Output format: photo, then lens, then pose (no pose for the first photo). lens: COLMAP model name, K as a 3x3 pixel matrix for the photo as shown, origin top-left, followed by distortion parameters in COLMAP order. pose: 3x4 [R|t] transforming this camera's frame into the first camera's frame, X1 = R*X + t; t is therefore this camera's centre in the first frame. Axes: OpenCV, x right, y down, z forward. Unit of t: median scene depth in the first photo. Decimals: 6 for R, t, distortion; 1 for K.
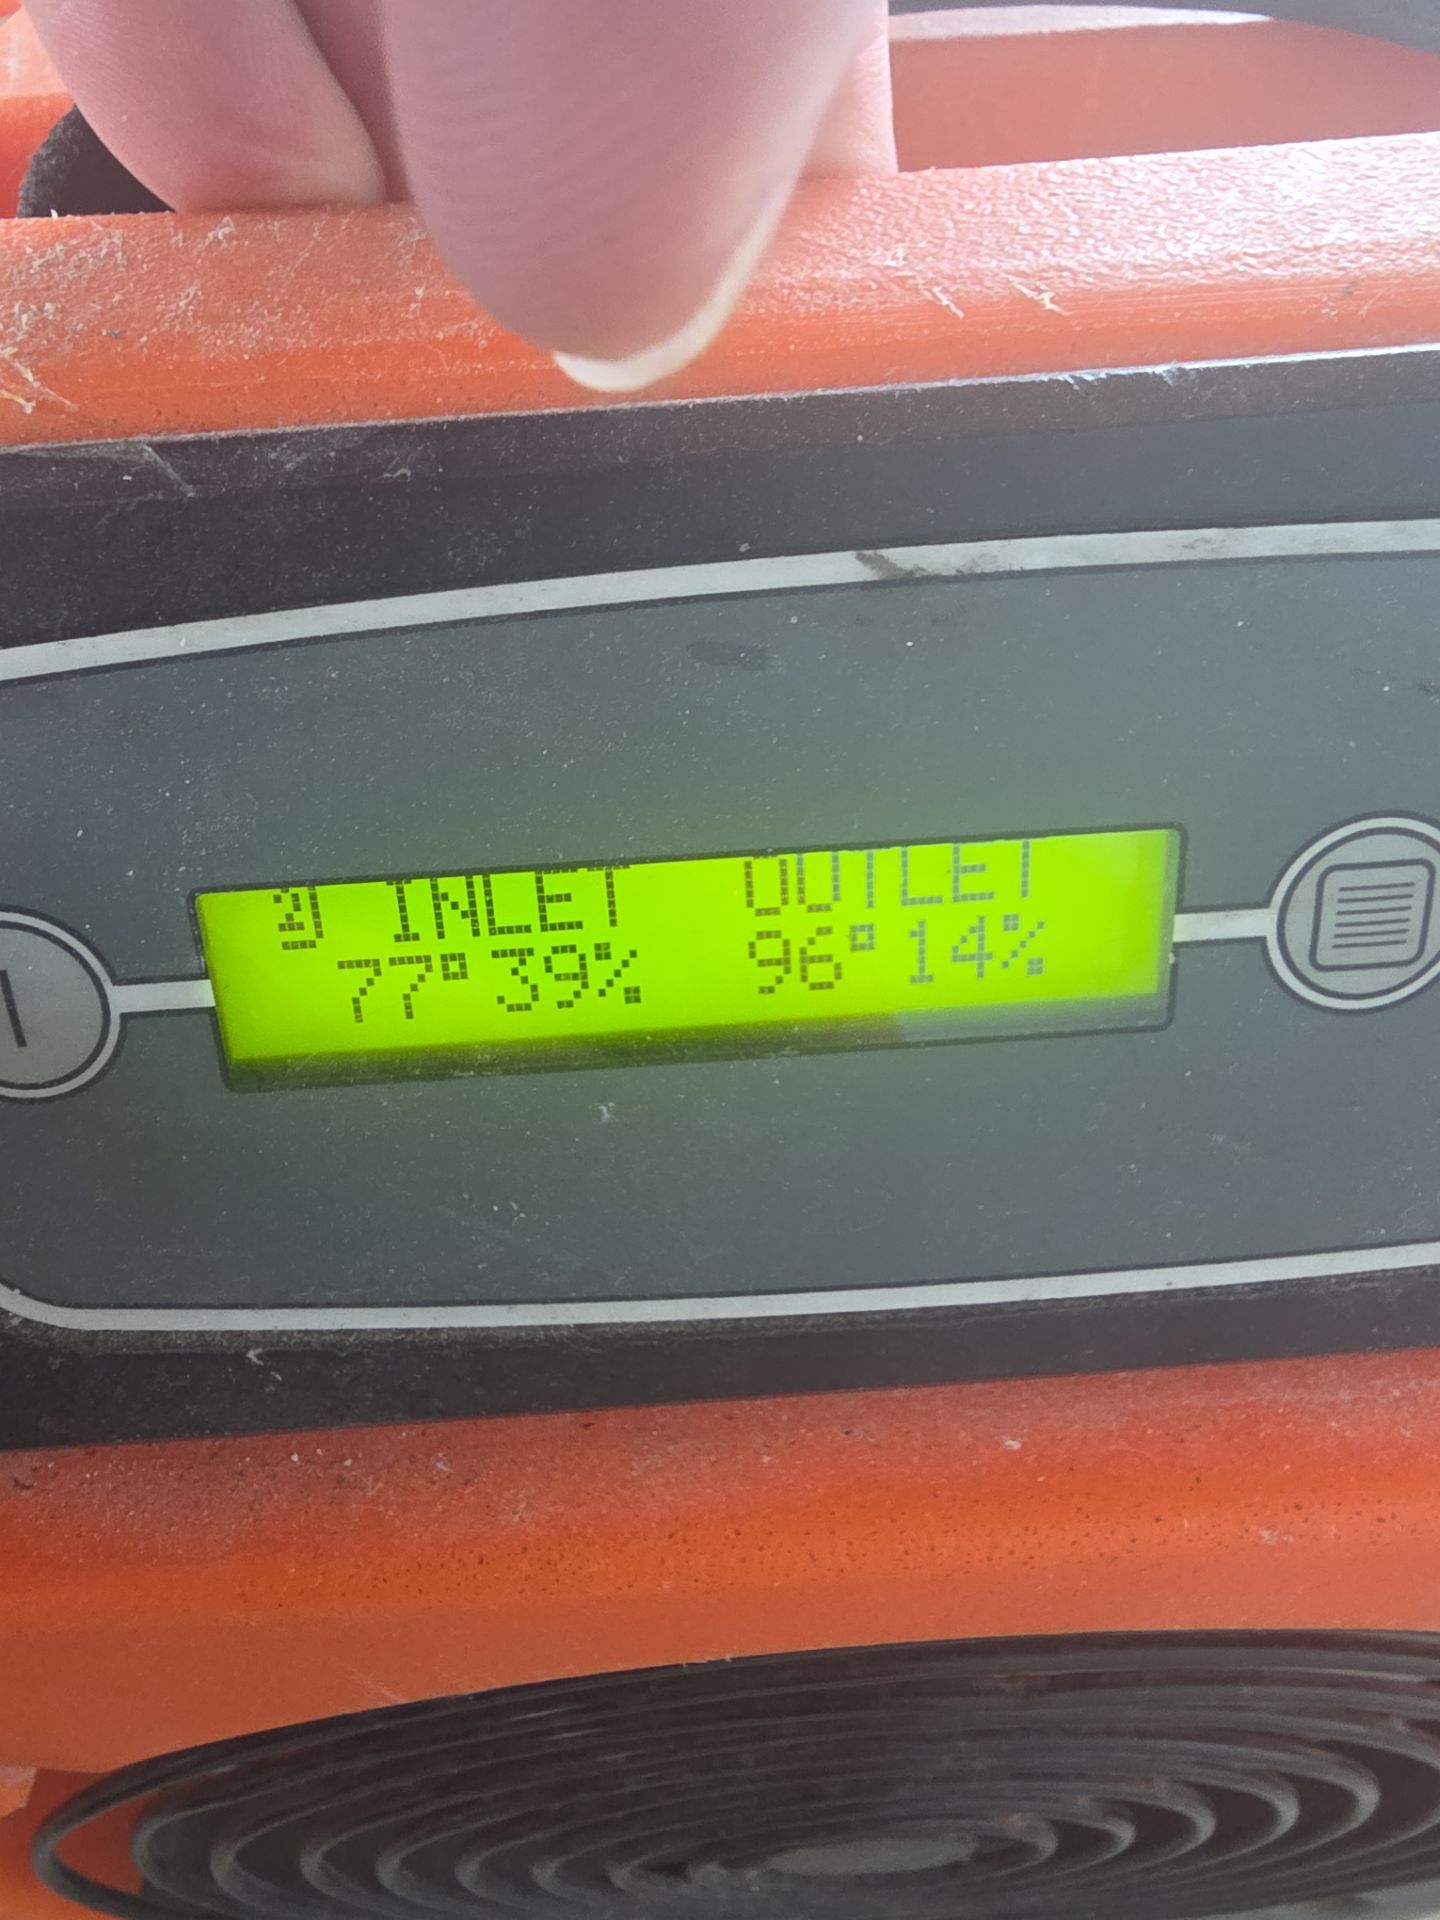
lens RADIAL K [[1289.7, 0, 676.5], [0, 1289.7, 840.7], [0, 0, 1]] dist [0.007489, -0.001078]
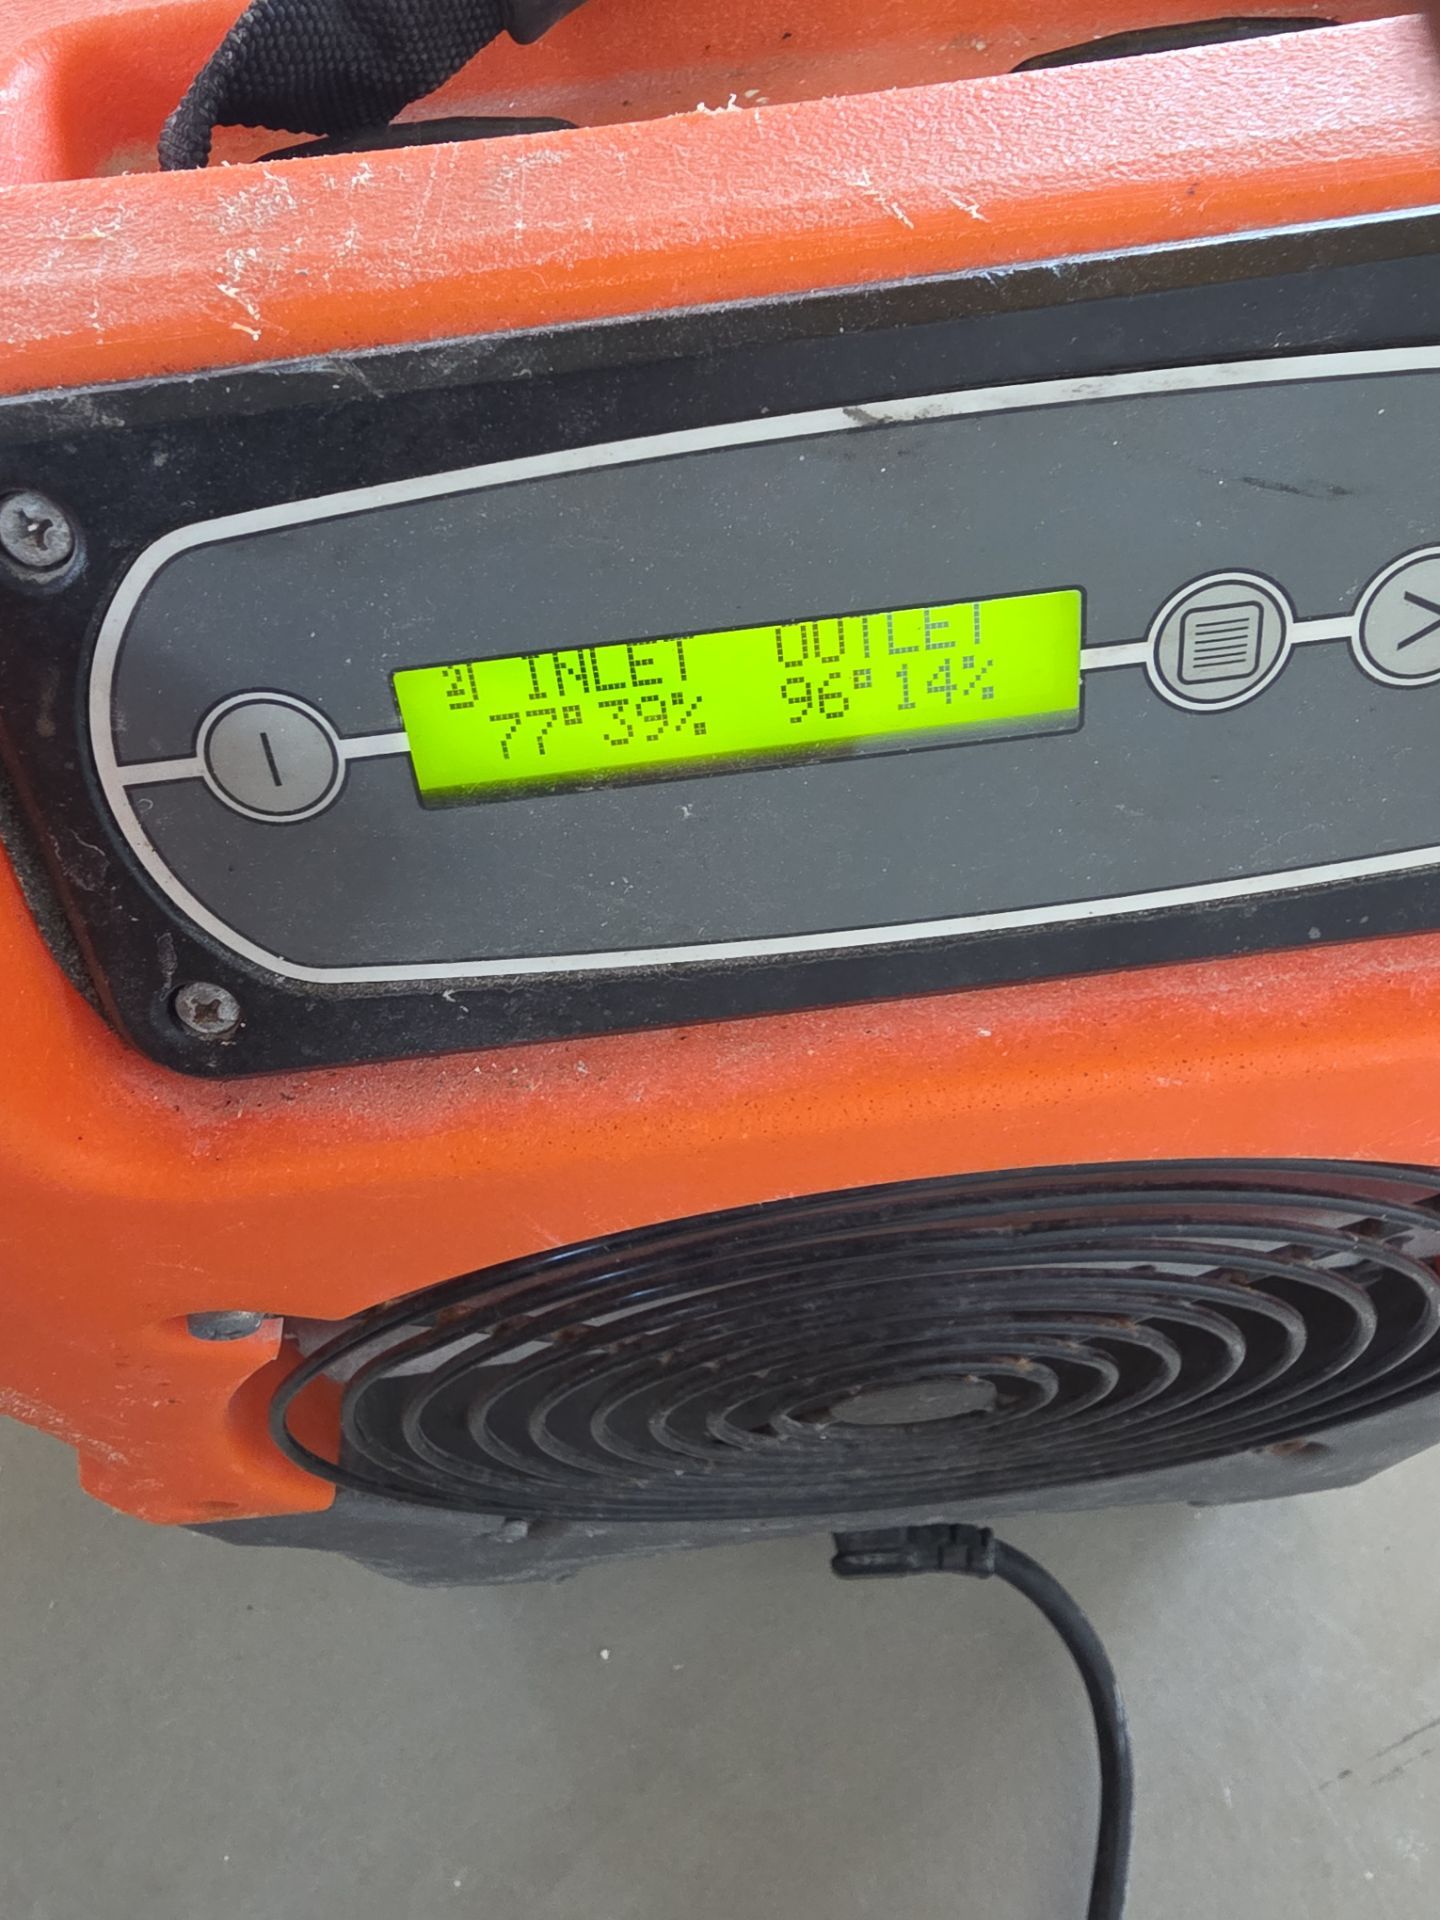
lens RADIAL K [[1327.7, 0, 706.6], [0, 1327.7, 772.1], [0, 0, 1]] dist [0.010854, -0.004504]
pose [[0.998546, -0.053292, -0.008059, -0.018252], [0.053884, 0.990477, 0.126694, -0.016268], [0.001231, -0.126944, 0.991909, -0.442577]]
